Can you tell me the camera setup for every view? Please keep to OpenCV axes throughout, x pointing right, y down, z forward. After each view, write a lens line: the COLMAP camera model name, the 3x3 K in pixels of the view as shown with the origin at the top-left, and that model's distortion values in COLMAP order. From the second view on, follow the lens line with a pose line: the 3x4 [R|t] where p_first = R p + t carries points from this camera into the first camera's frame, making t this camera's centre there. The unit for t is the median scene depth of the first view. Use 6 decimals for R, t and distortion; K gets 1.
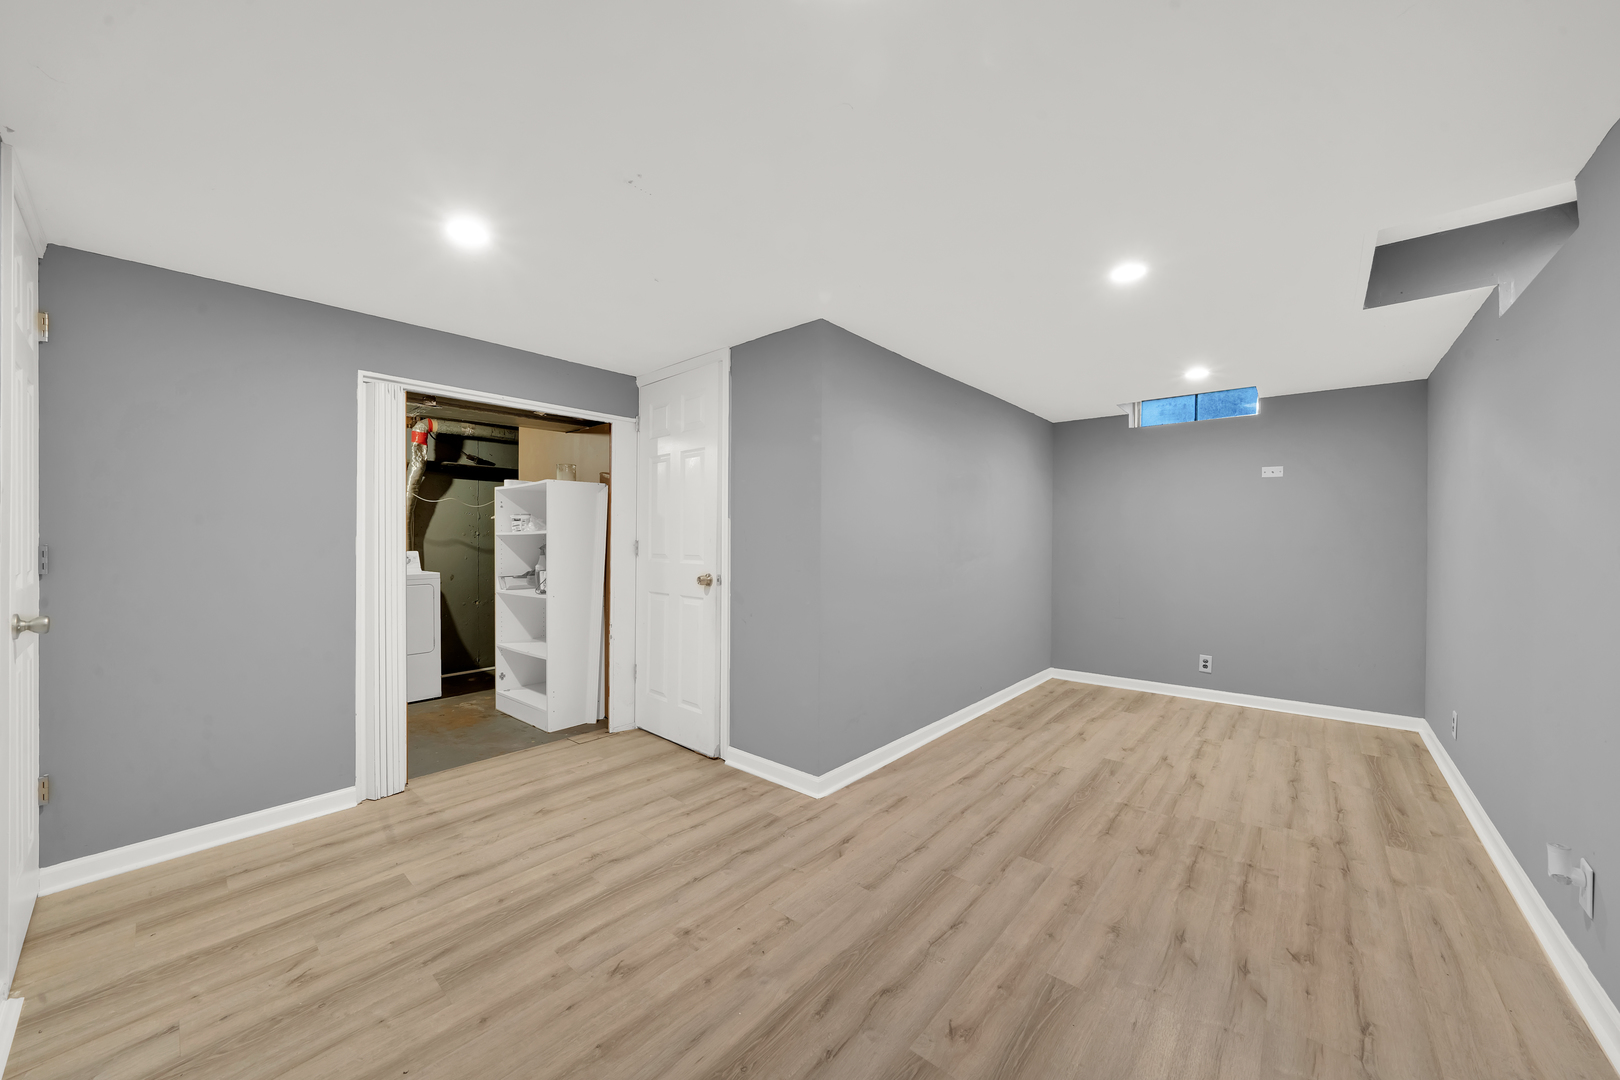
lens RADIAL K [[594.6, 0, 810.0], [0, 594.6, 540.0], [0, 0, 1]] dist [0.010086, 0.000177]
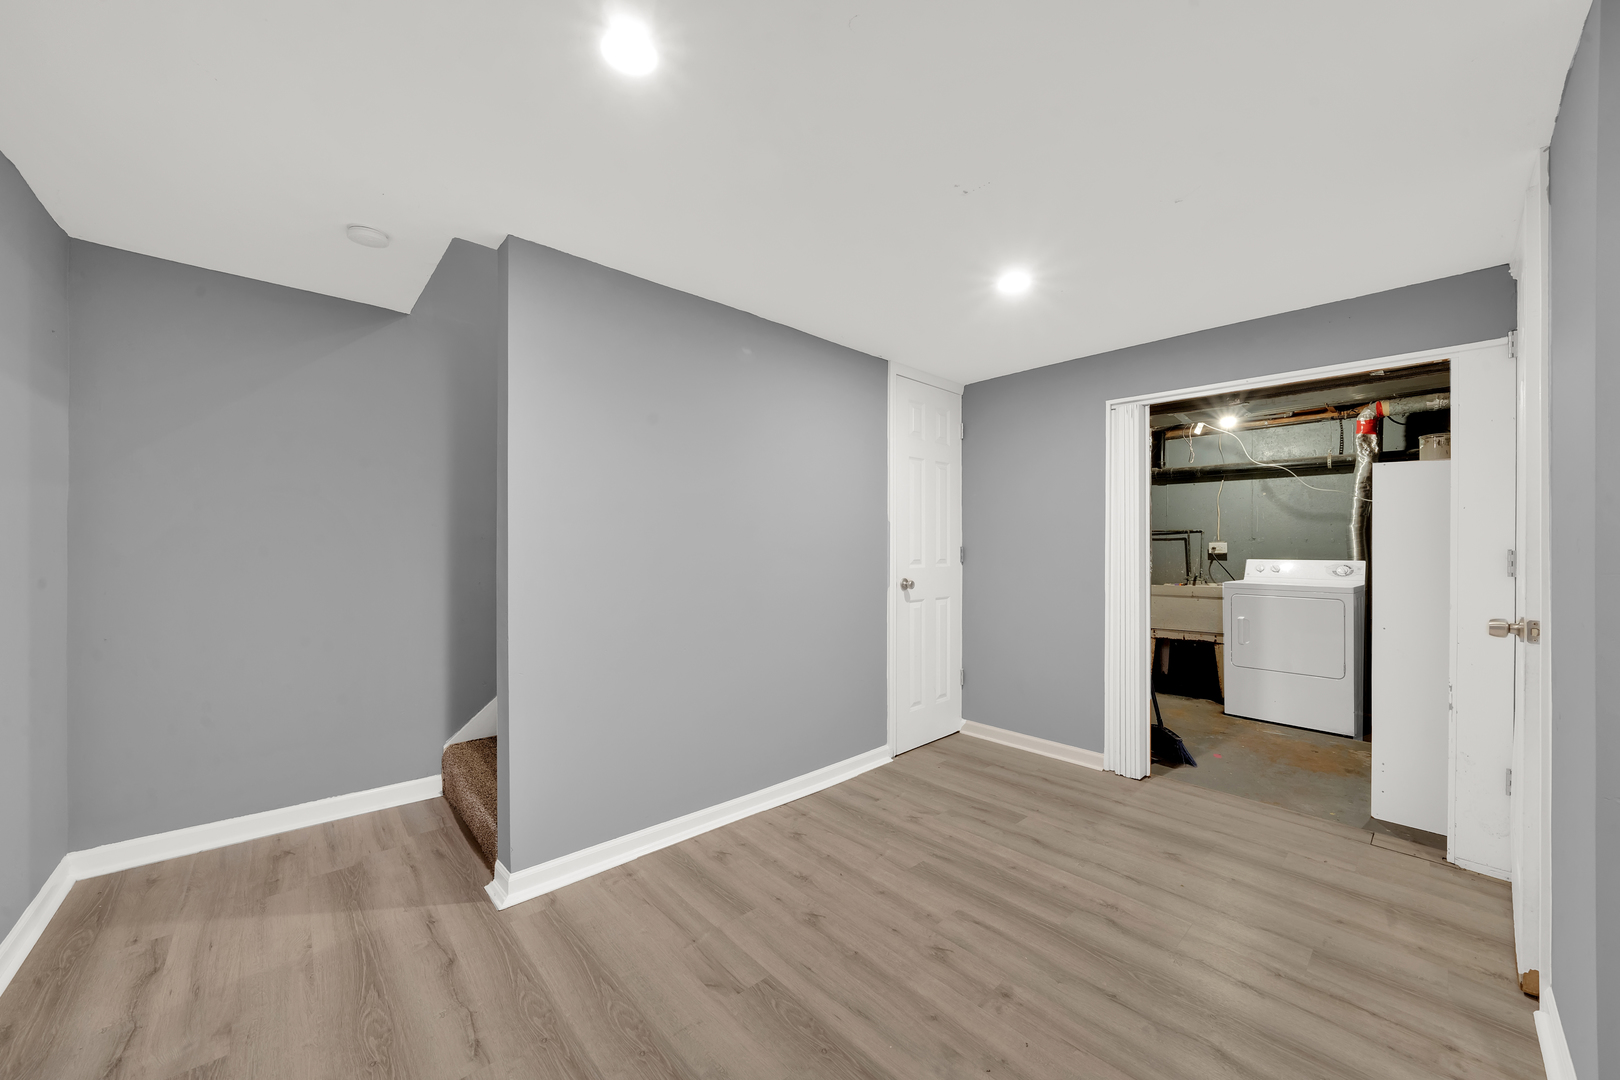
lens RADIAL K [[594.6, 0, 810.0], [0, 594.6, 540.0], [0, 0, 1]] dist [0.010086, 0.000177]
pose [[-0.091776, -0.004427, -0.995770, 0.602561], [-0.009139, 0.999952, -0.003604, -0.001766], [0.995738, 0.008770, -0.091812, 0.685644]]
